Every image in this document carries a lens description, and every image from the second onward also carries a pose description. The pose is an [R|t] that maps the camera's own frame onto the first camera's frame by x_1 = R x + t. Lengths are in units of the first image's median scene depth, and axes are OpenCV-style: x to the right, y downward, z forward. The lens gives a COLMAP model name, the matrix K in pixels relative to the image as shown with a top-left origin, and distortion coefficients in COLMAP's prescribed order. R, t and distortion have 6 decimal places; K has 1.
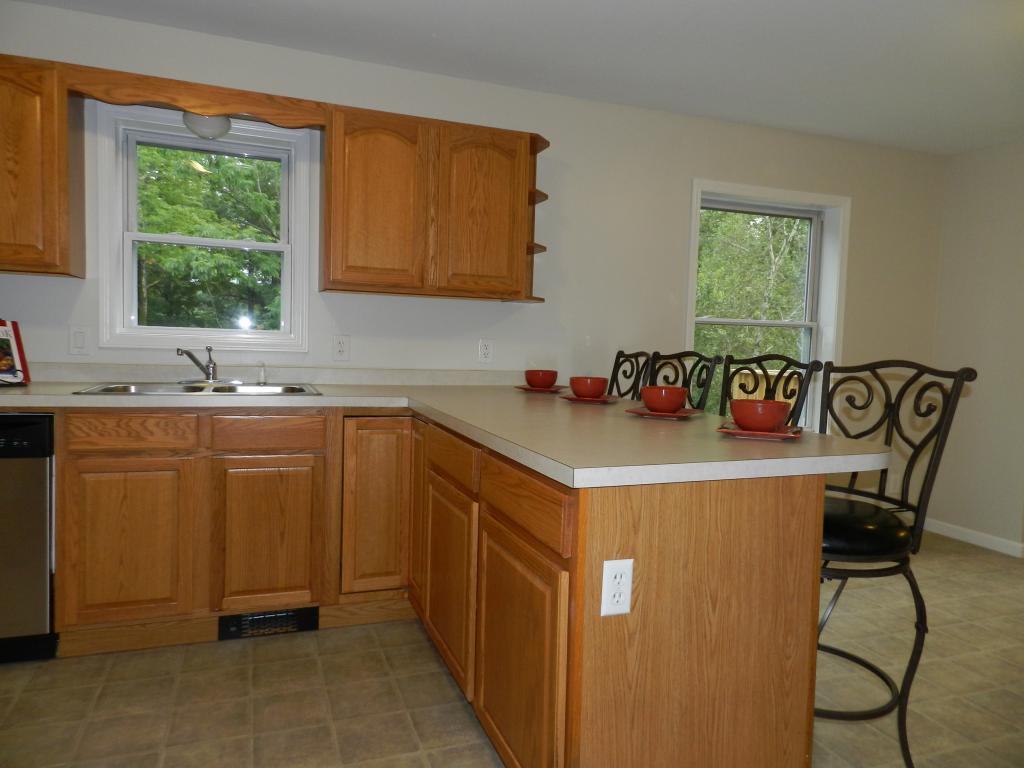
lens RADIAL K [[691.9, 0, 509.8], [0, 691.9, 383.7], [0, 0, 1]] dist [0.009974, 0.001704]
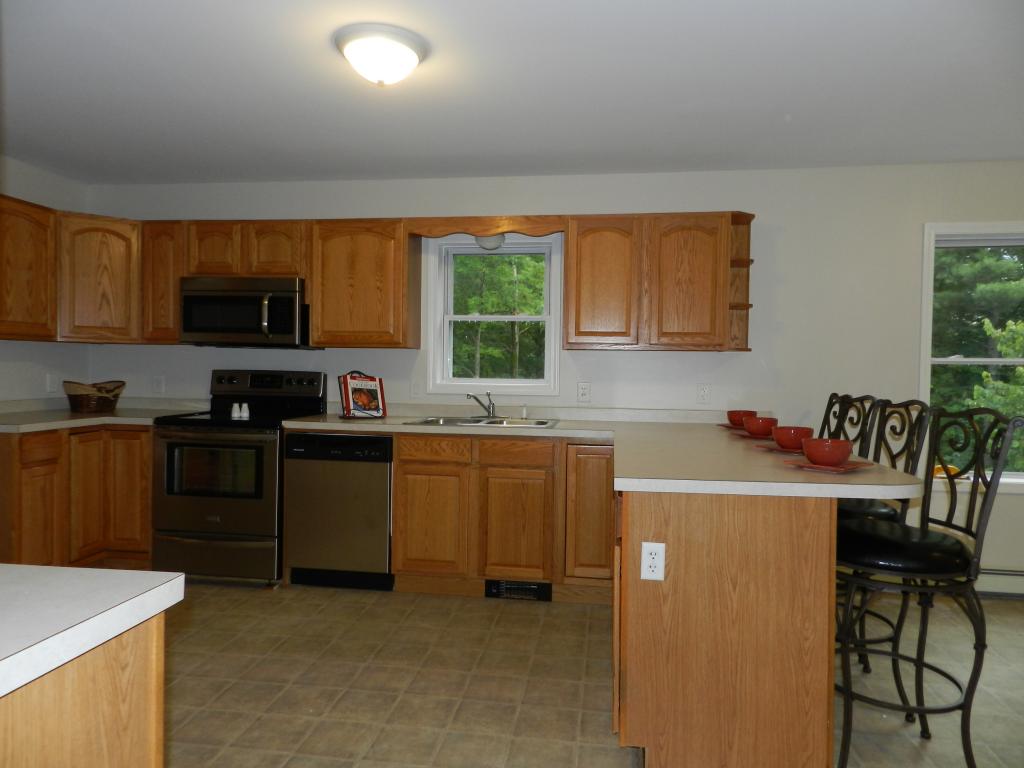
lens RADIAL K [[691.9, 0, 513.4], [0, 691.9, 384.0], [0, 0, 1]] dist [0.009974, 0.001704]
pose [[0.875816, -0.008967, -0.482562, 0.340595], [-0.014289, 0.998907, -0.044495, -0.009286], [0.482433, 0.045865, 0.874731, -0.258656]]
